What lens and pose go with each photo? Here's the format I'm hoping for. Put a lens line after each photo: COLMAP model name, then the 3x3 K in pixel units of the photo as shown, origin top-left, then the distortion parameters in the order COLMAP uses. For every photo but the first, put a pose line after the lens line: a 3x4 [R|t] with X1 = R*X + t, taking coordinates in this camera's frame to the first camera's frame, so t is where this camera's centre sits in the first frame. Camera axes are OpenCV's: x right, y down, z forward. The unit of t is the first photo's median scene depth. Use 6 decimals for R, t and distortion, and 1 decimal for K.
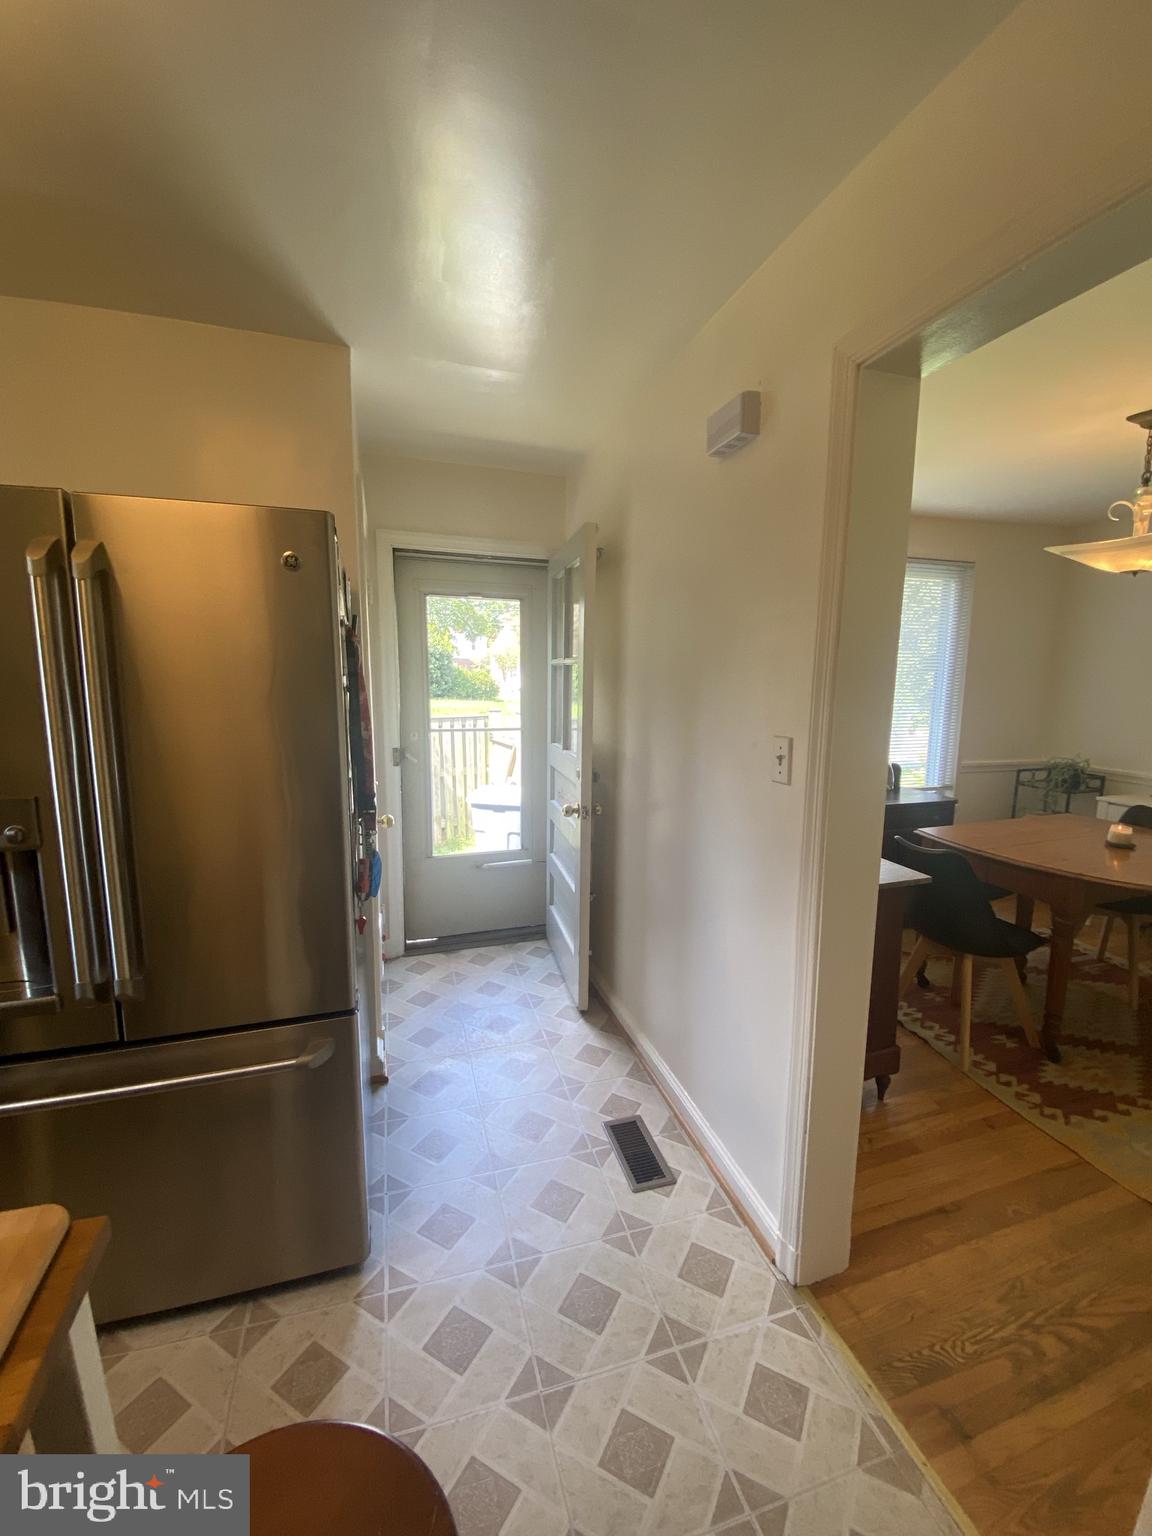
lens RADIAL K [[633.5, 0, 576.0], [0, 633.5, 768.0], [0, 0, 1]] dist [0.000442, -0.012162]
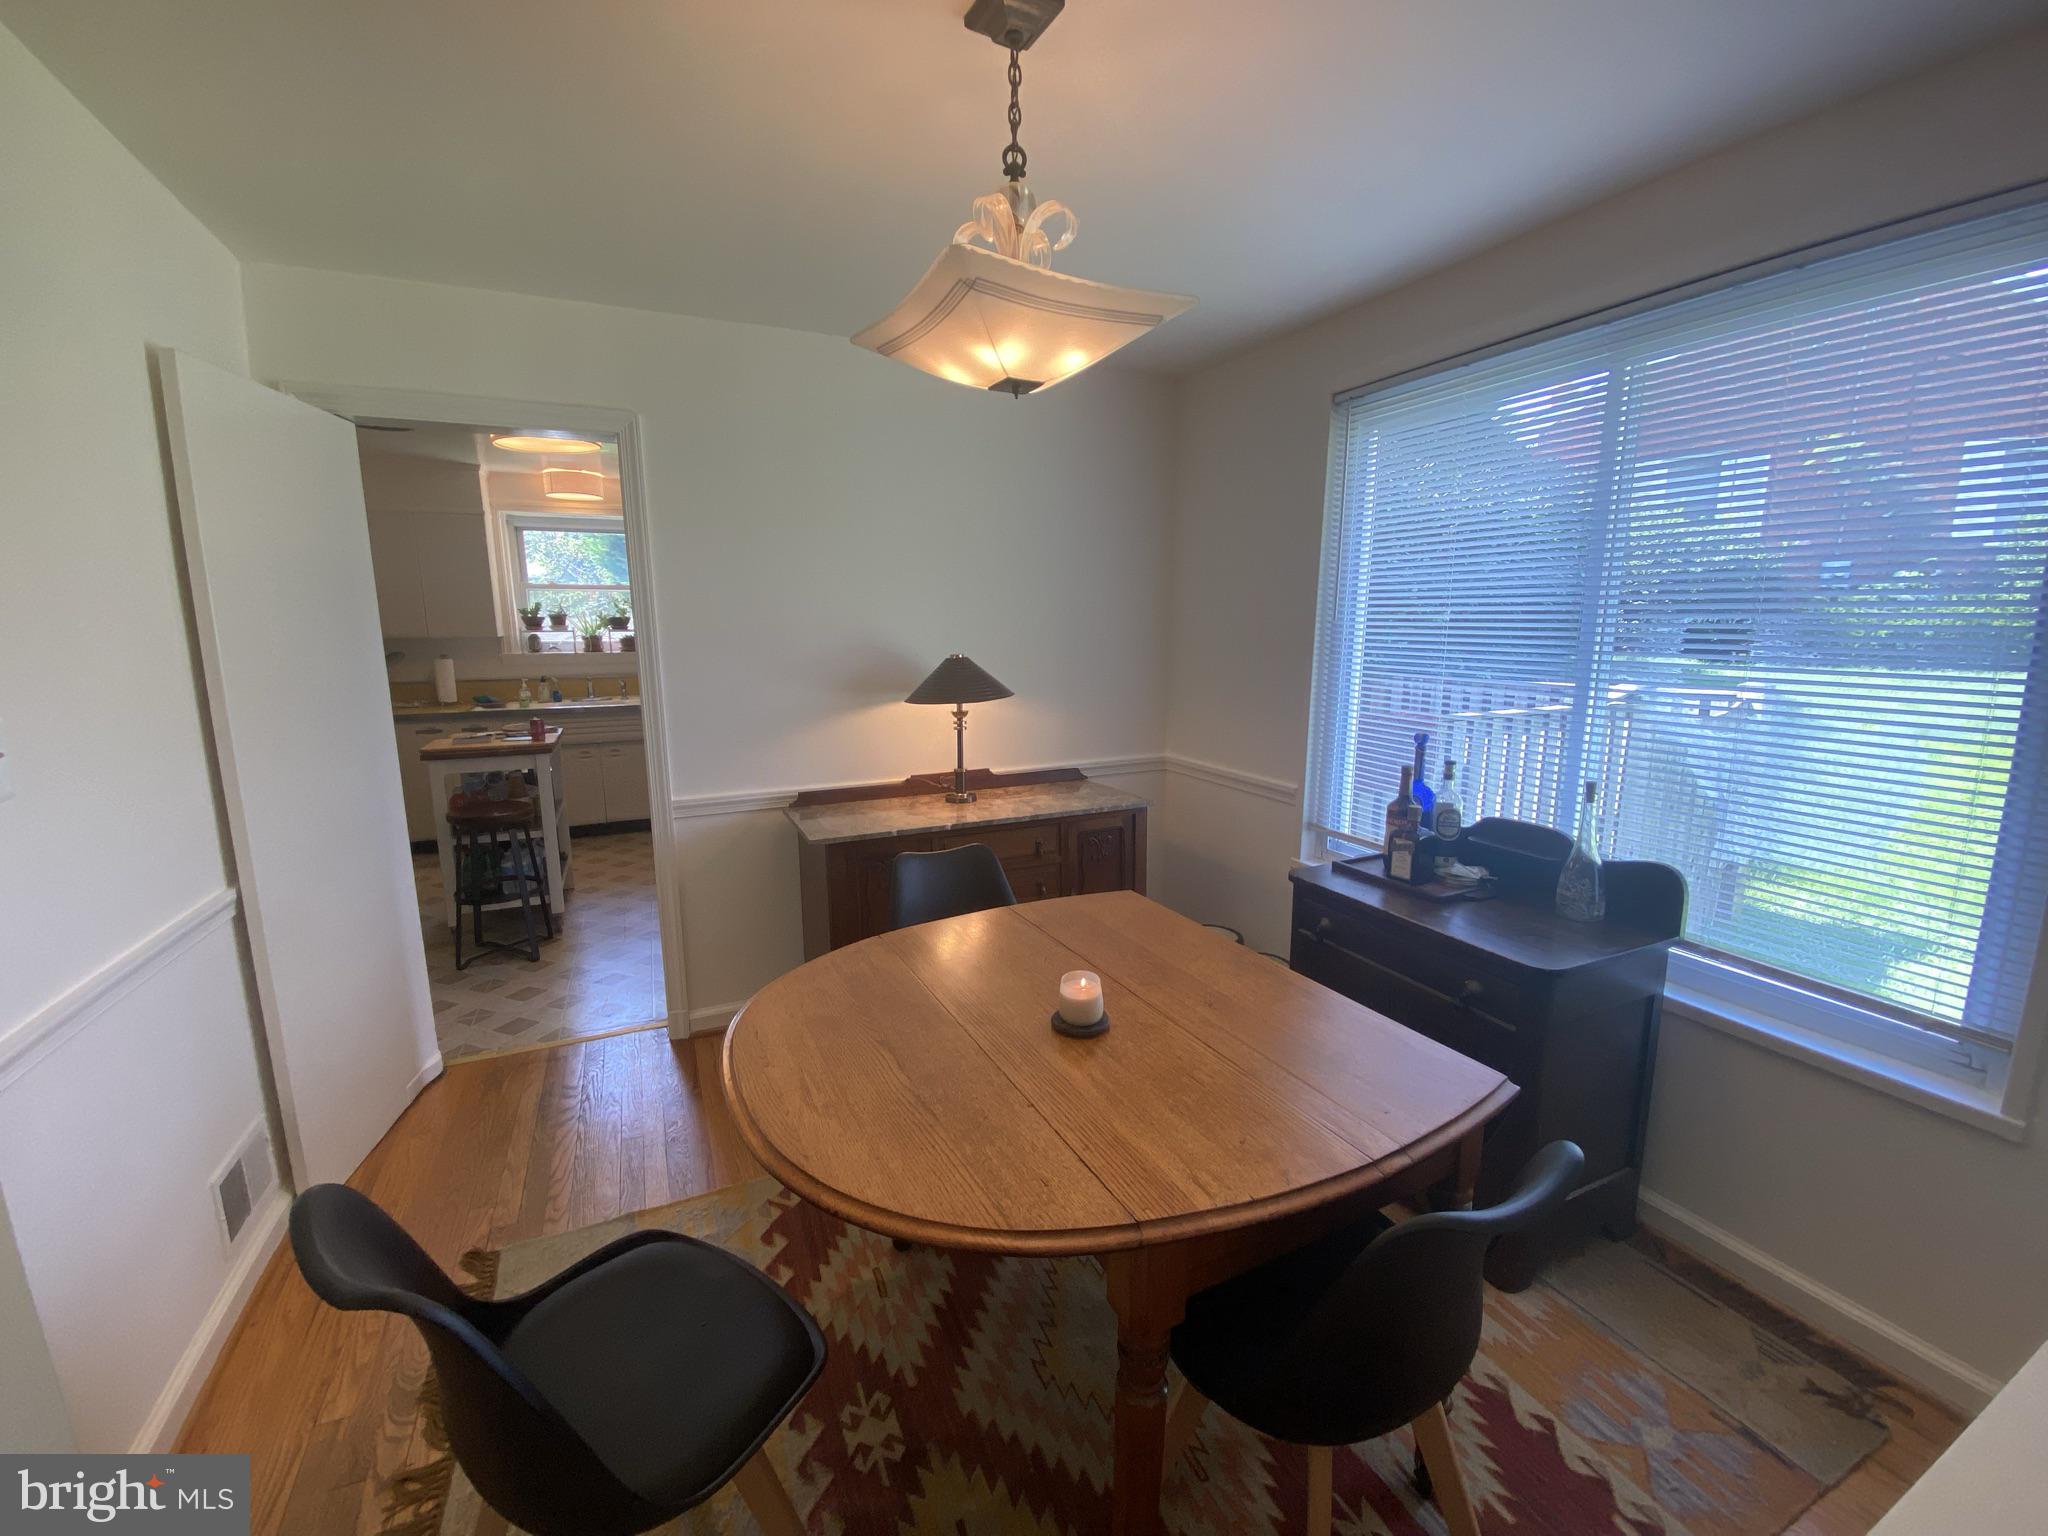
lens RADIAL K [[805.8, 0, 1024.0], [0, 805.8, 768.0], [0, 0, 1]] dist [0.000716, -0.012966]
pose [[0.144389, 0.169074, -0.974970, 1.362827], [-0.140441, 0.978822, 0.148943, -0.126132], [0.979504, 0.115420, 0.165076, 0.858545]]
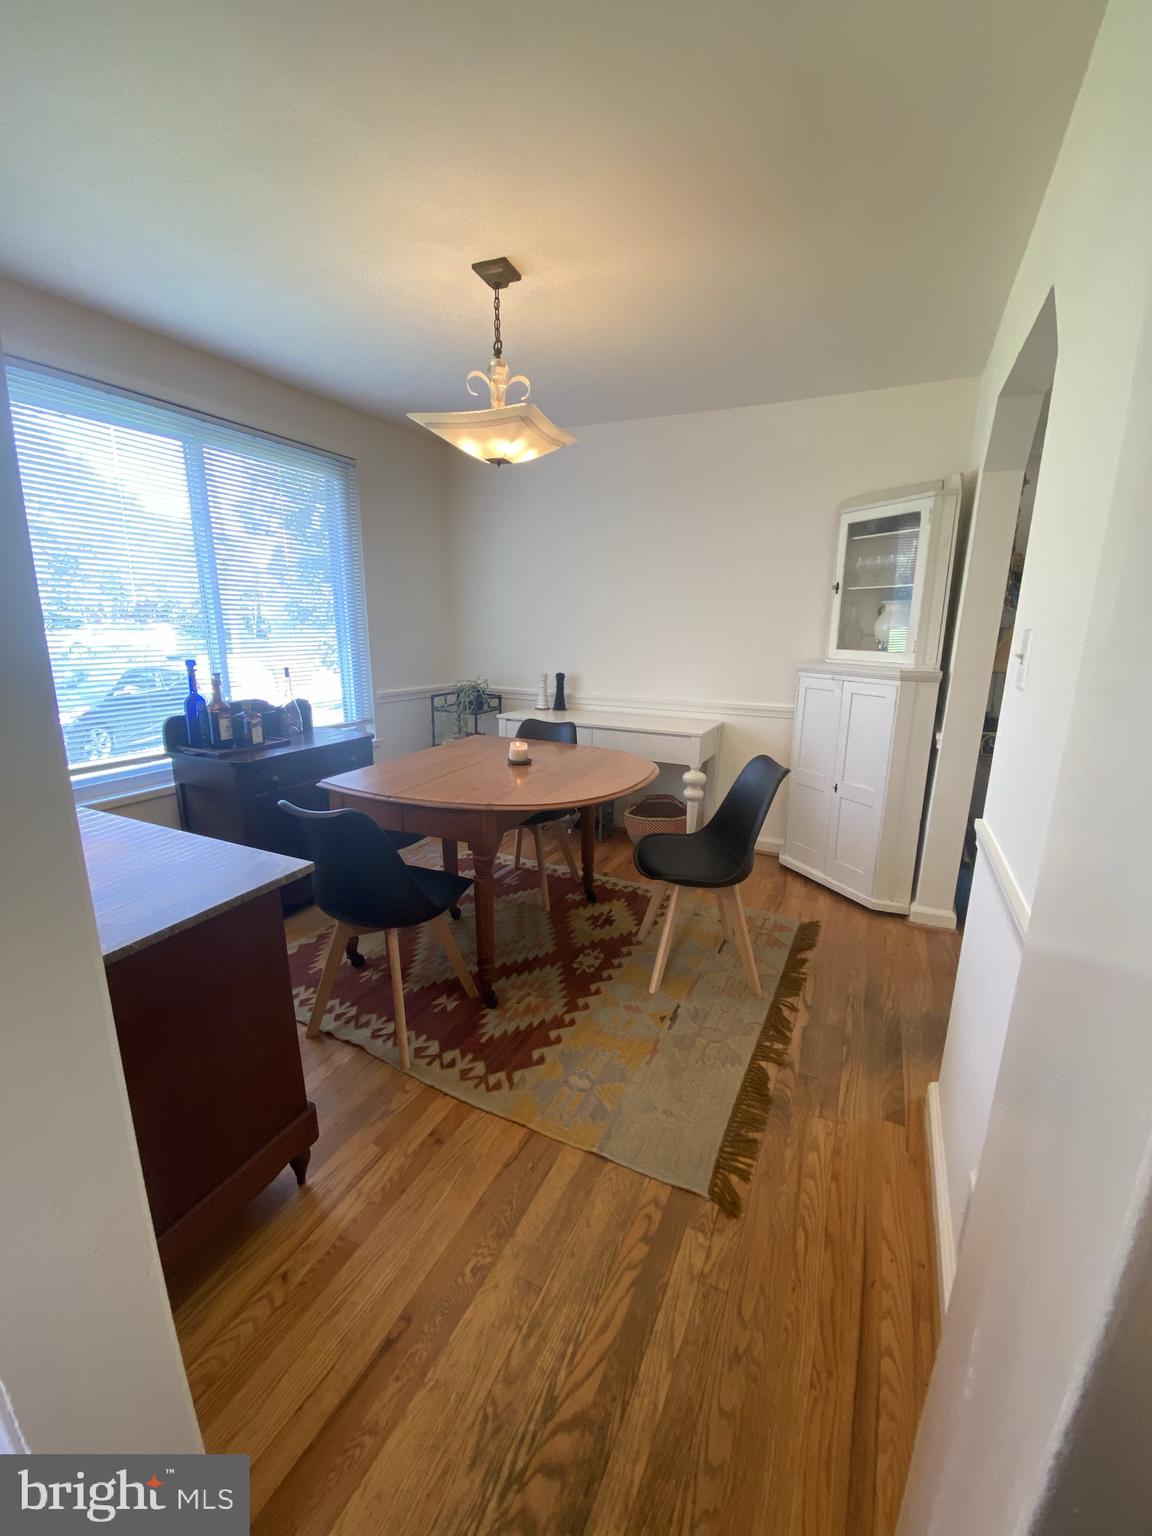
lens RADIAL K [[604.3, 0, 576.0], [0, 604.3, 768.0], [0, 0, 1]] dist [0.000716, -0.012966]
pose [[0.680607, -0.166197, 0.713549, 0.244545], [0.095021, 0.985729, 0.138958, 0.007133], [-0.726461, -0.026773, 0.686686, 0.281901]]
